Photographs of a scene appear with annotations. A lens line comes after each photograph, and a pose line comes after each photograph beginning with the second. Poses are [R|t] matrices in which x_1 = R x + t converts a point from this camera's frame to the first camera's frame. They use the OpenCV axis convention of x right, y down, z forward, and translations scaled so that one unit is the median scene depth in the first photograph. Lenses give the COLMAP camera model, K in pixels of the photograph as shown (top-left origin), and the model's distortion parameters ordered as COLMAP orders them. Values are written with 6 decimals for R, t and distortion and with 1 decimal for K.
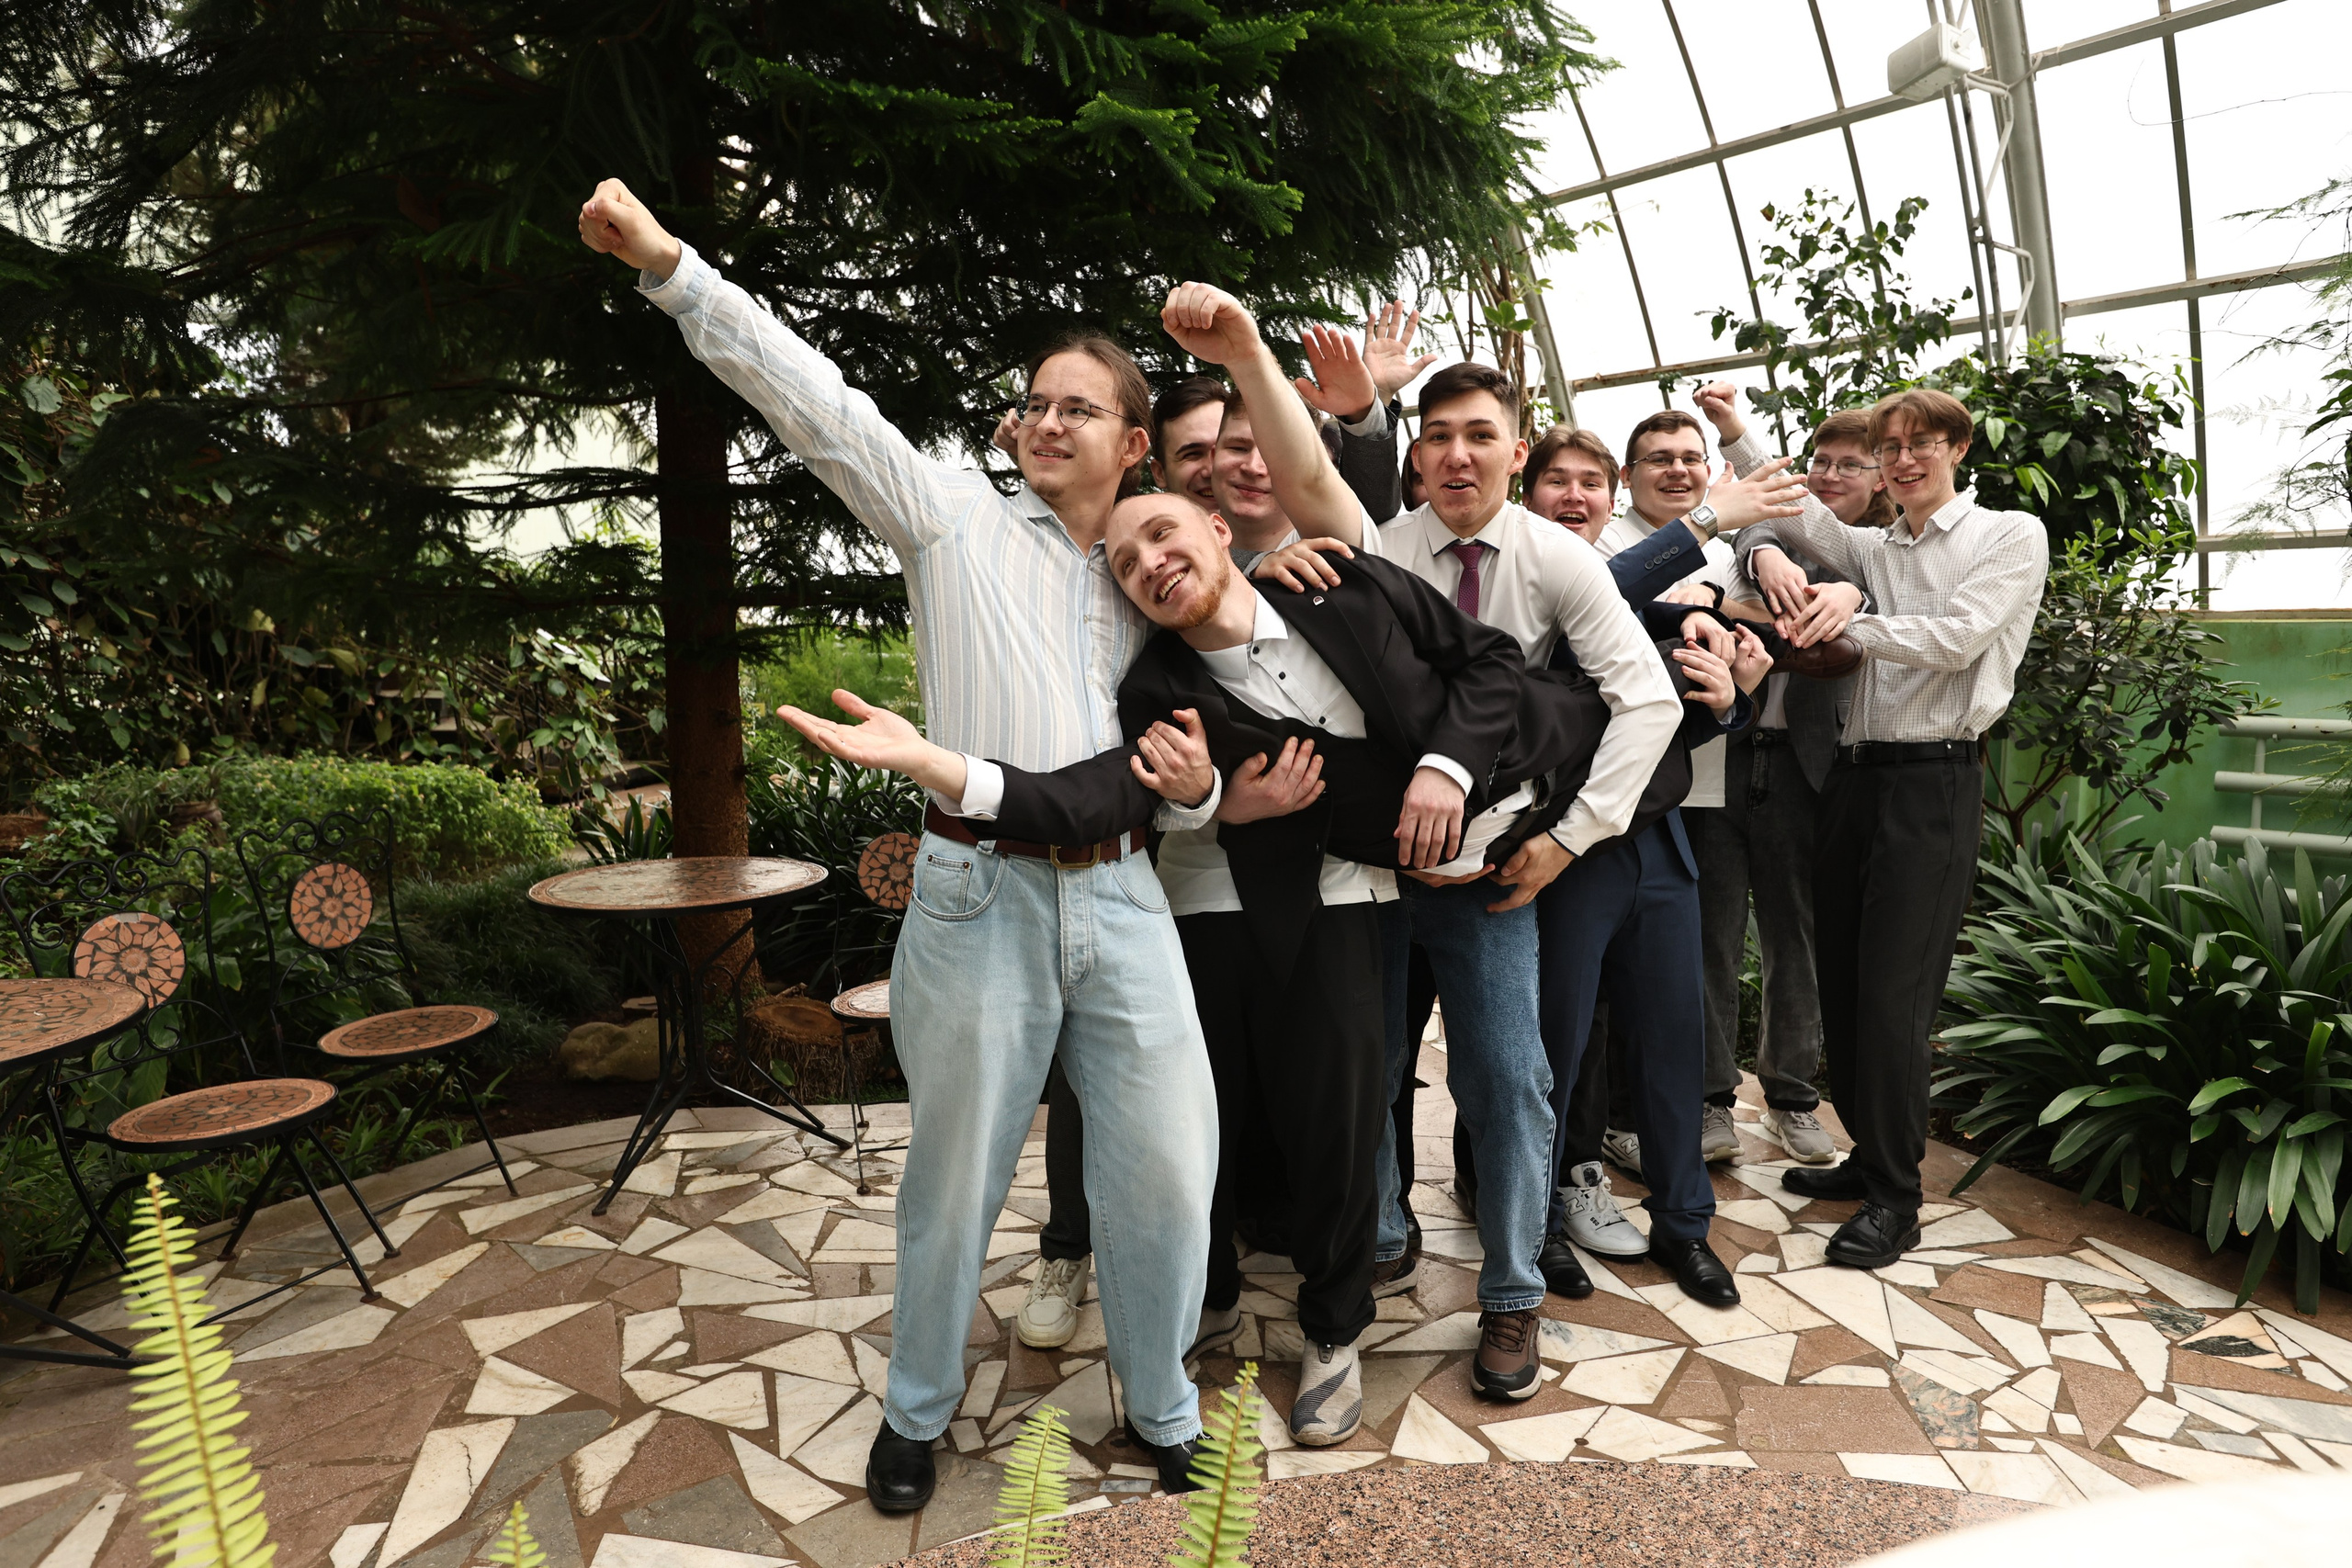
lens RADIAL K [[1433.8, 0, 1182.8], [0, 1433.8, 795.4], [0, 0, 1]] dist [-0.021804, 0.023676]
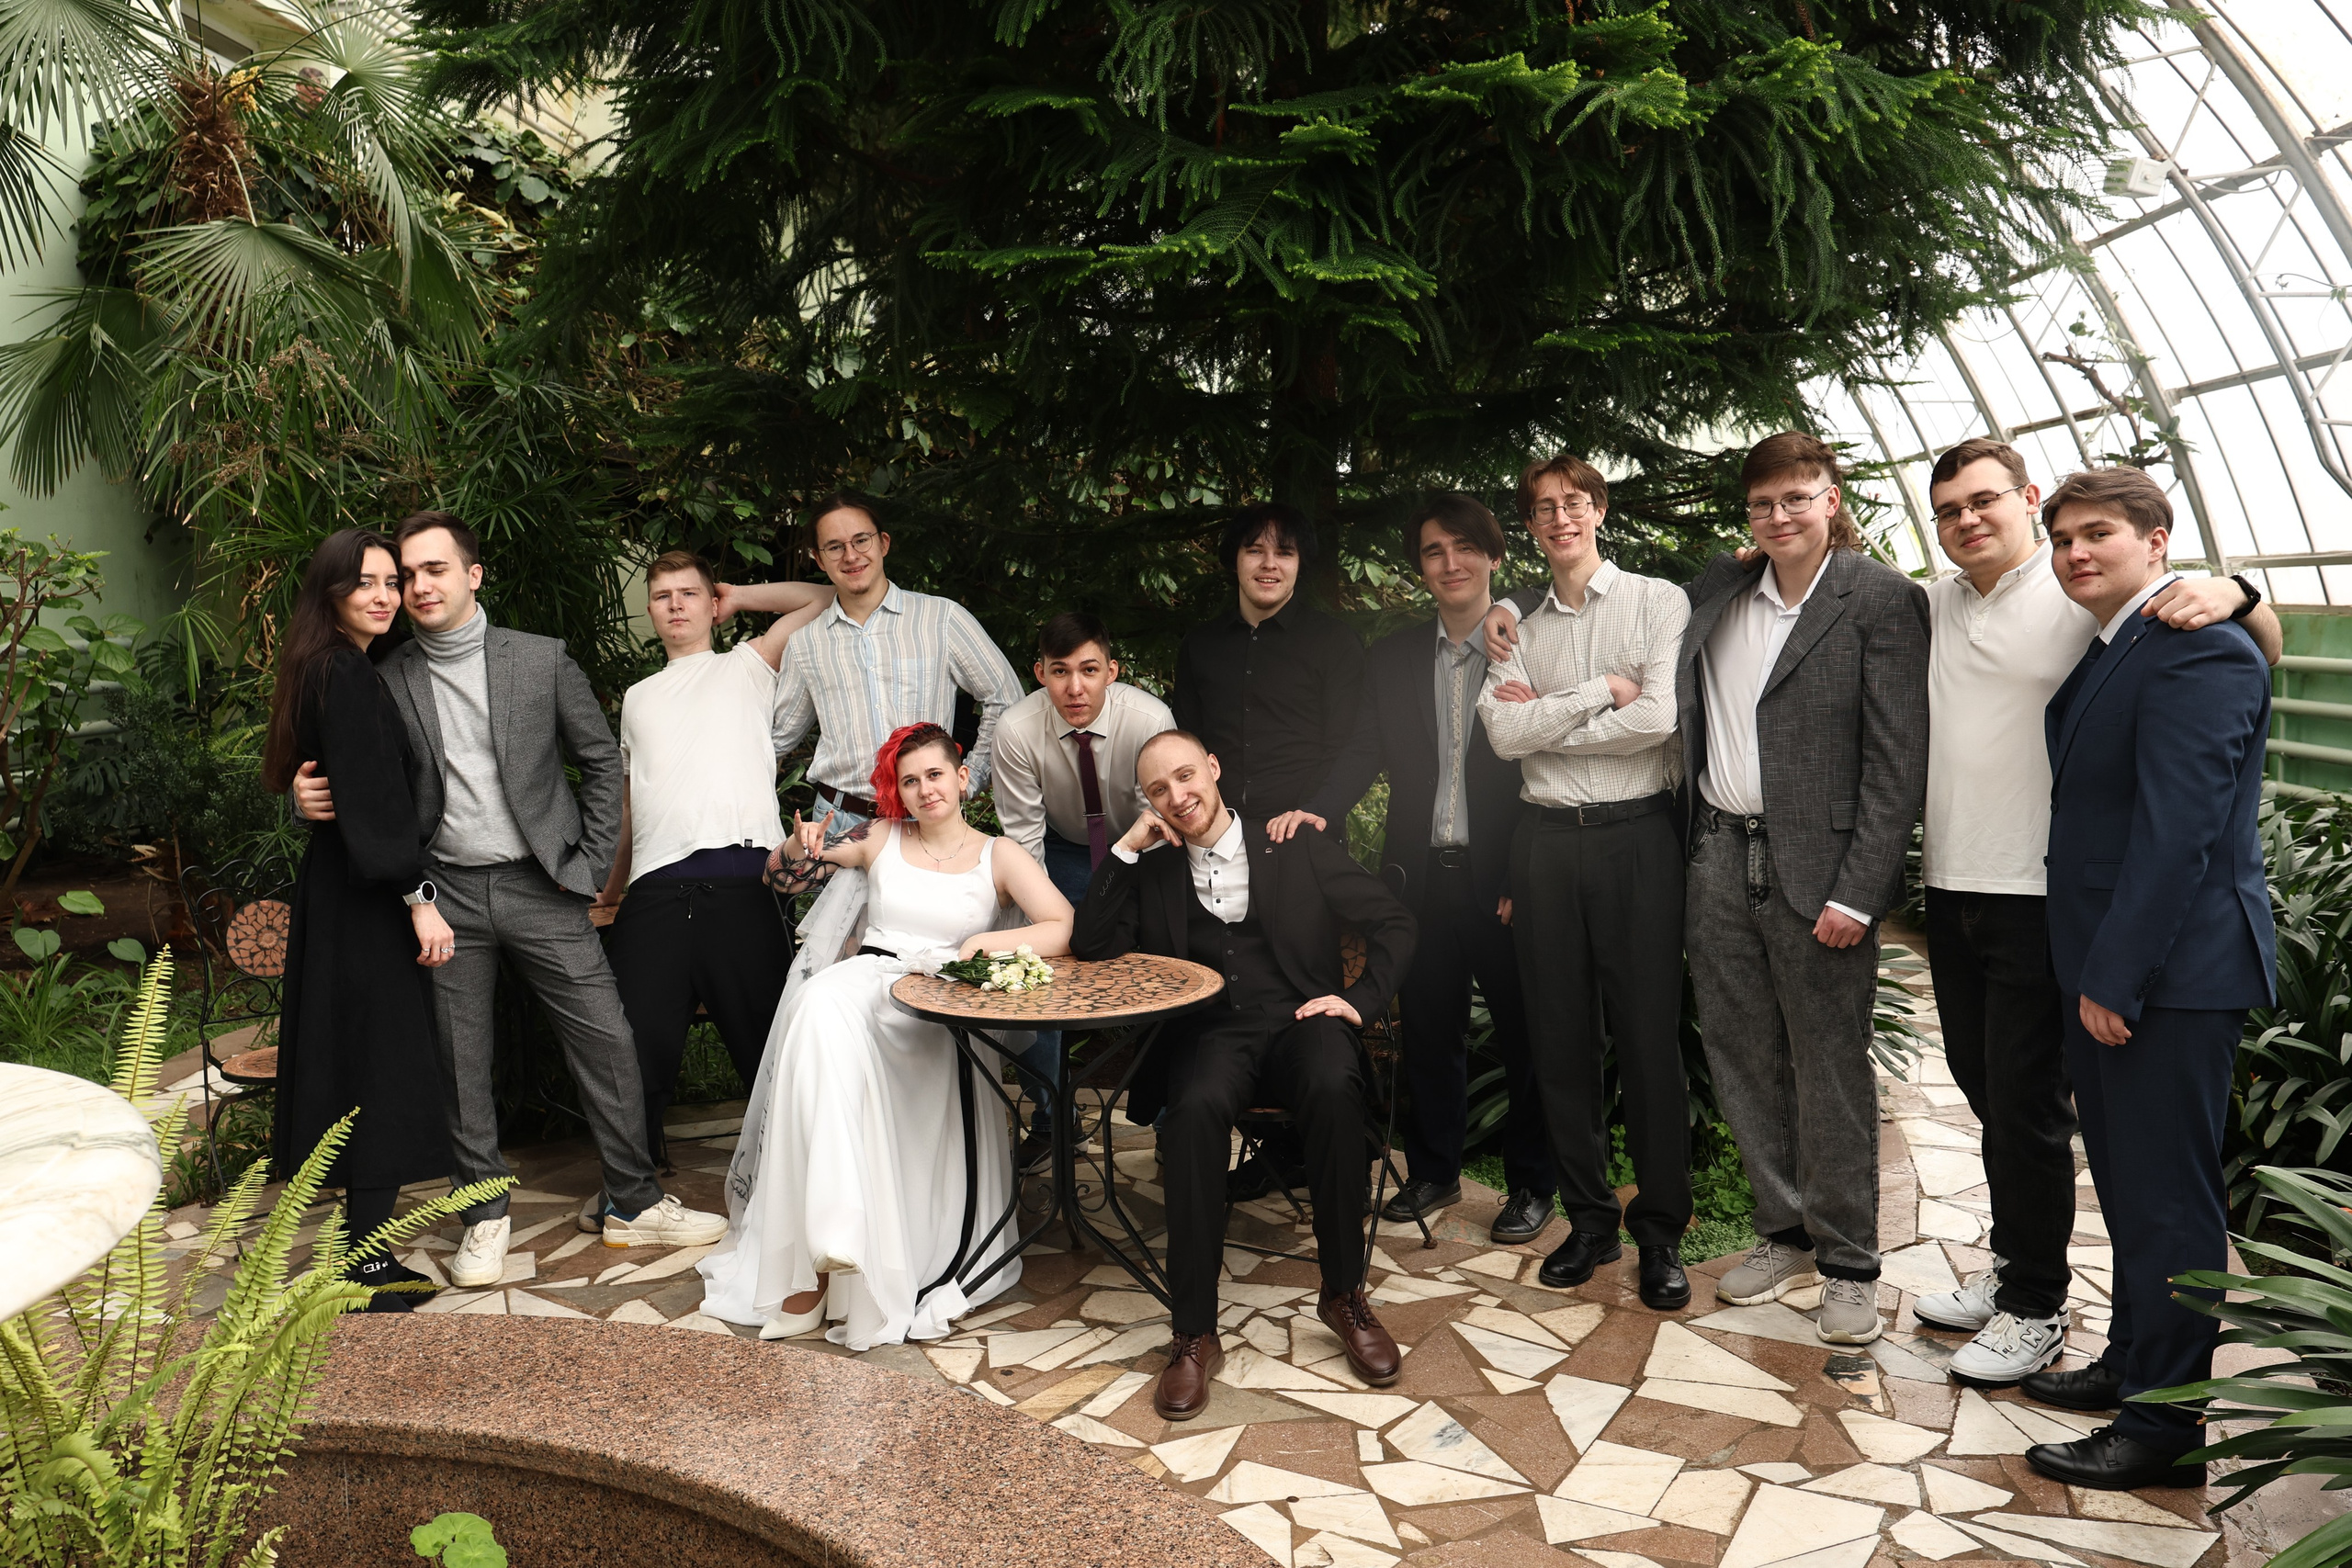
lens RADIAL K [[1869.7, 0, 1178.9], [0, 1869.7, 794.7], [0, 0, 1]] dist [-0.011356, -0.001848]
pose [[0.711066, 0.069672, -0.699665, 0.806620], [-0.075788, 0.996876, 0.022244, -0.055408], [0.699029, 0.037209, 0.714124, -0.026402]]
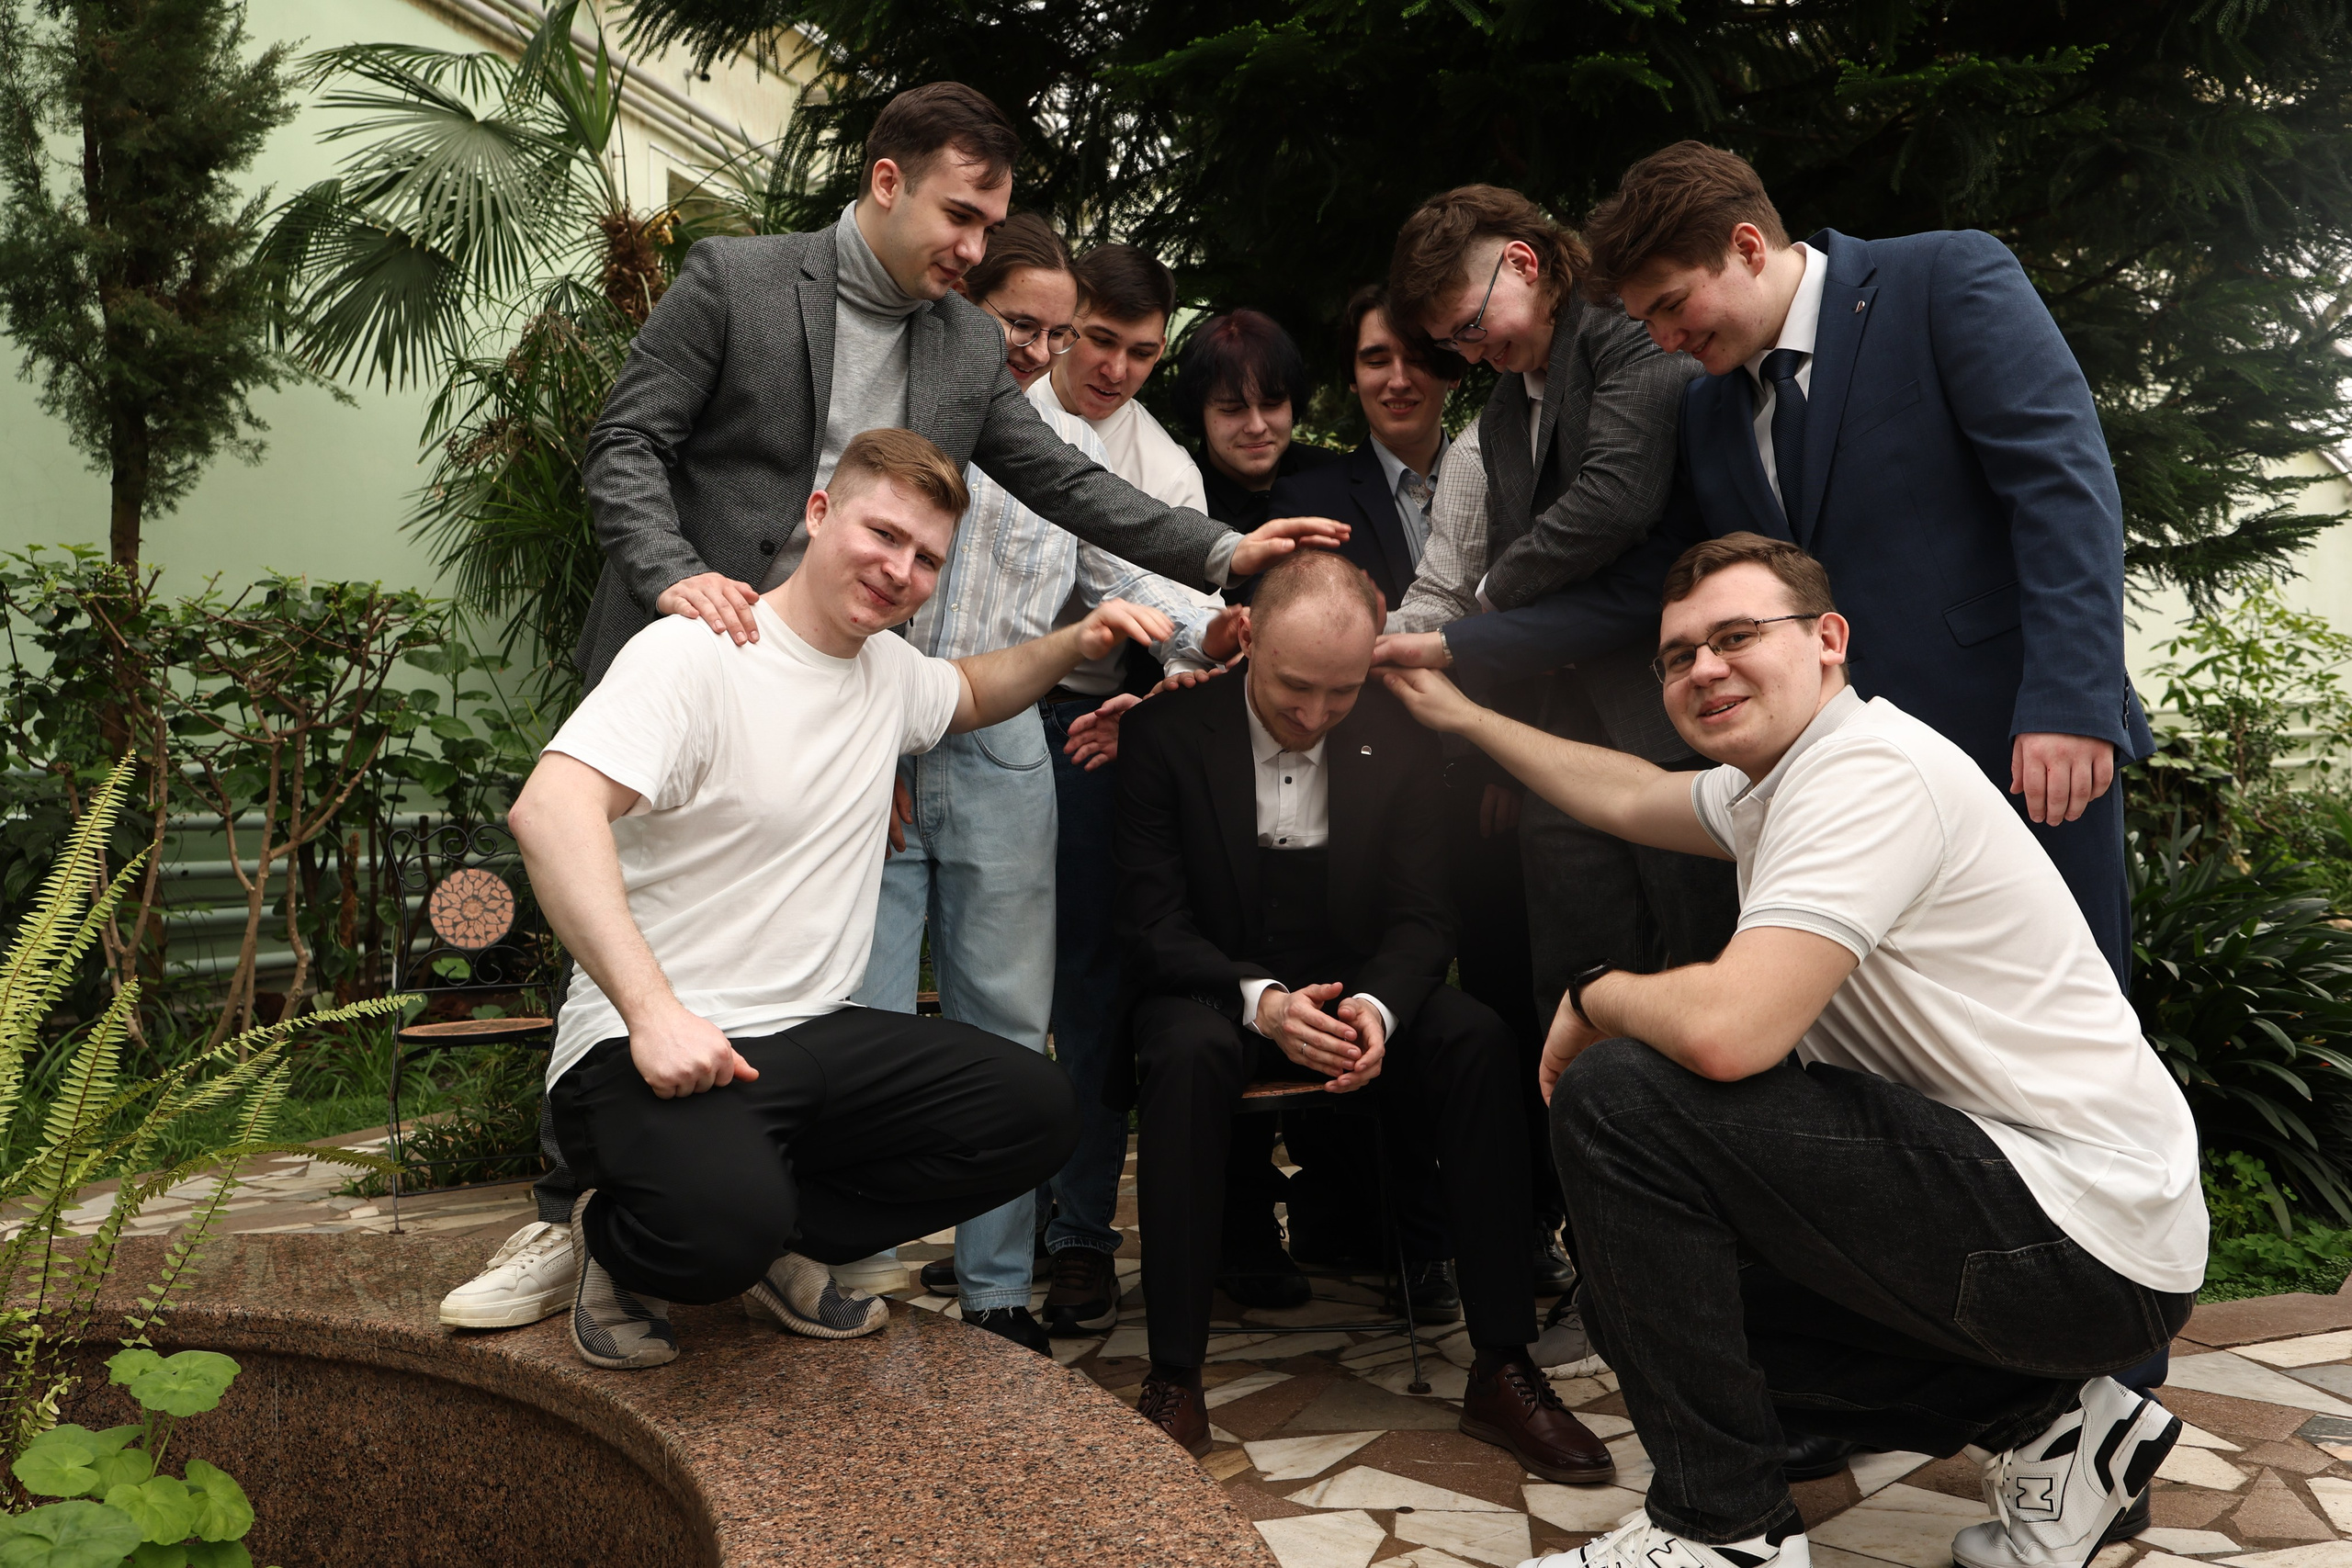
lens RADIAL K [[1869.7, 0, 1168.3], [0, 1869.7, 804.1], [0, 0, 1]] dist [-0.011356, -0.001848]
pose [[0.489922, -0.026068, -0.871377, 0.750062], [-0.079503, 0.994051, -0.074438, 0.127847], [0.868134, 0.105745, 0.484935, 0.288780]]
